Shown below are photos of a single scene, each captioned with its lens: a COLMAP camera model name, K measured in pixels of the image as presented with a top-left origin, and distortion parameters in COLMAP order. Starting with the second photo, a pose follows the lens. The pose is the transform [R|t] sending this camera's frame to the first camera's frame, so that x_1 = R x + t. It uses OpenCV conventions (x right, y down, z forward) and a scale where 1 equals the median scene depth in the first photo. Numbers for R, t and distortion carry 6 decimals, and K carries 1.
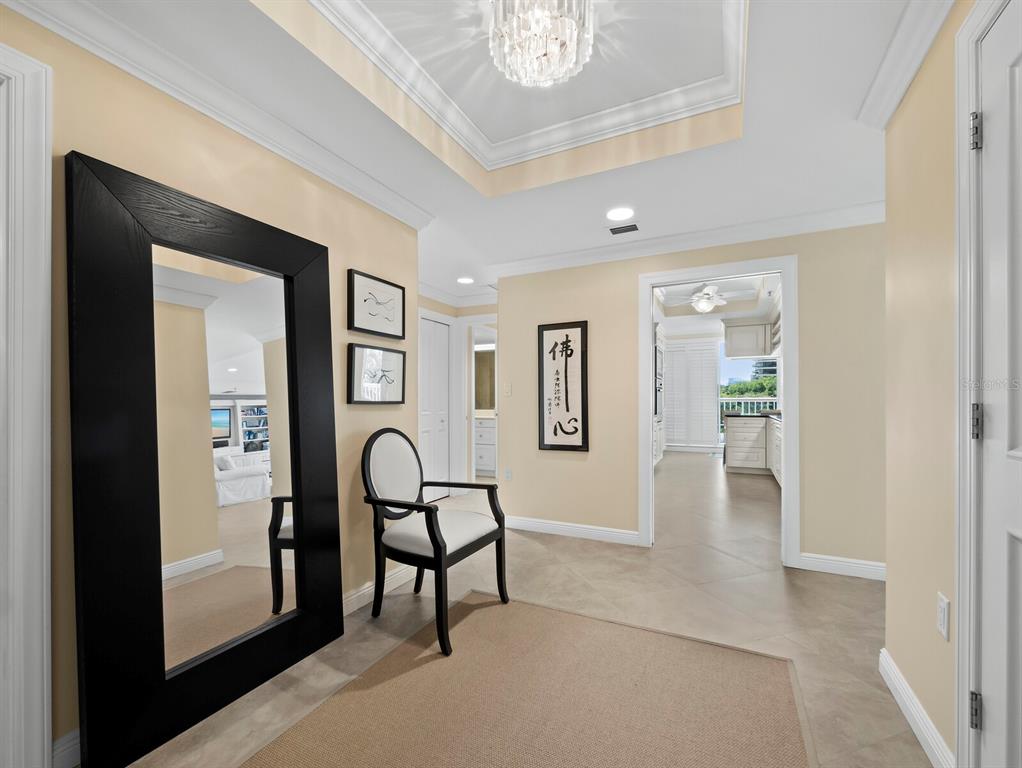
lens RADIAL K [[438.8, 0, 523.2], [0, 438.8, 403.3], [0, 0, 1]] dist [-0.002868, 0.000460]
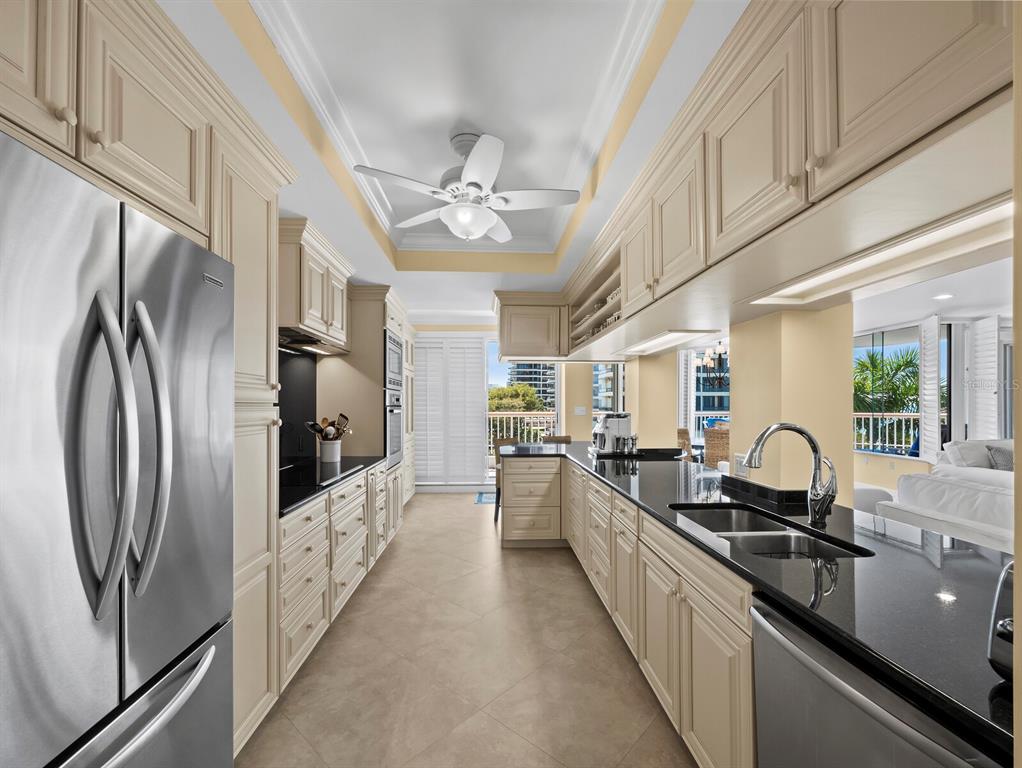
lens RADIAL K [[438.8, 0, 507.0], [0, 438.8, 402.8], [0, 0, 1]] dist [-0.002868, 0.000460]
pose [[0.886750, 0.004570, 0.462227, 0.186191], [-0.000209, 0.999955, -0.009486, -0.035200], [-0.462249, 0.008316, 0.886711, 0.451420]]
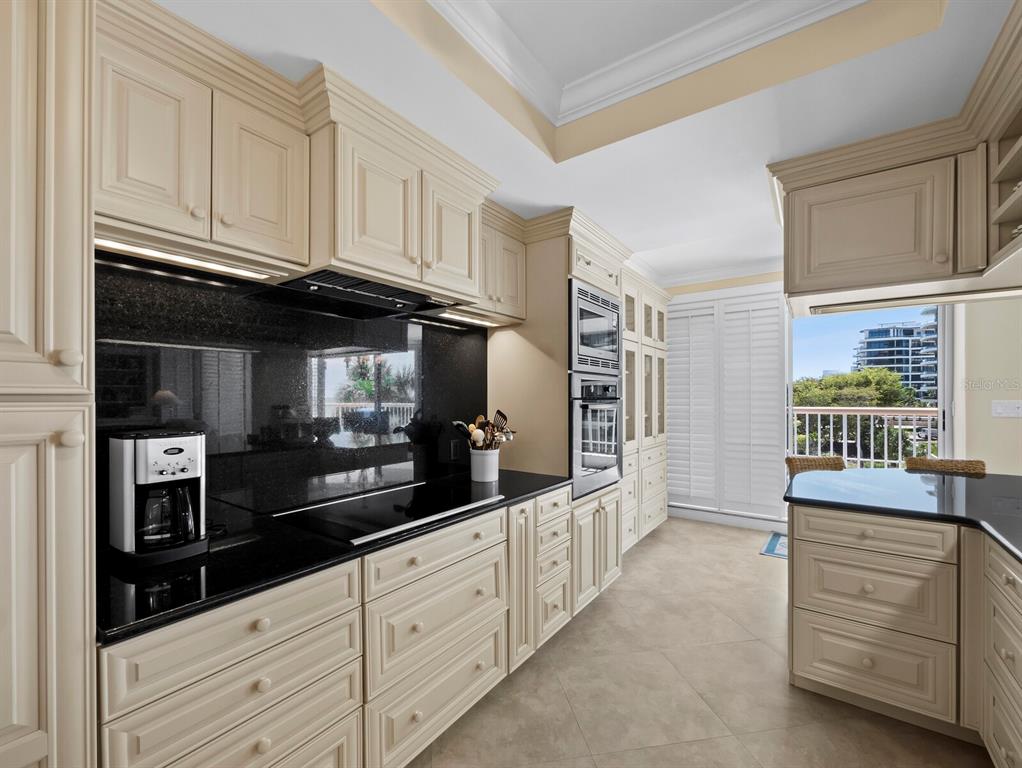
lens RADIAL K [[438.8, 0, 509.0], [0, 438.8, 394.4], [0, 0, 1]] dist [-0.002868, 0.000460]
pose [[0.983202, 0.001527, -0.182512, 0.320319], [-0.002821, 0.999973, -0.006831, -0.037271], [0.182497, 0.007231, 0.983180, 0.654142]]
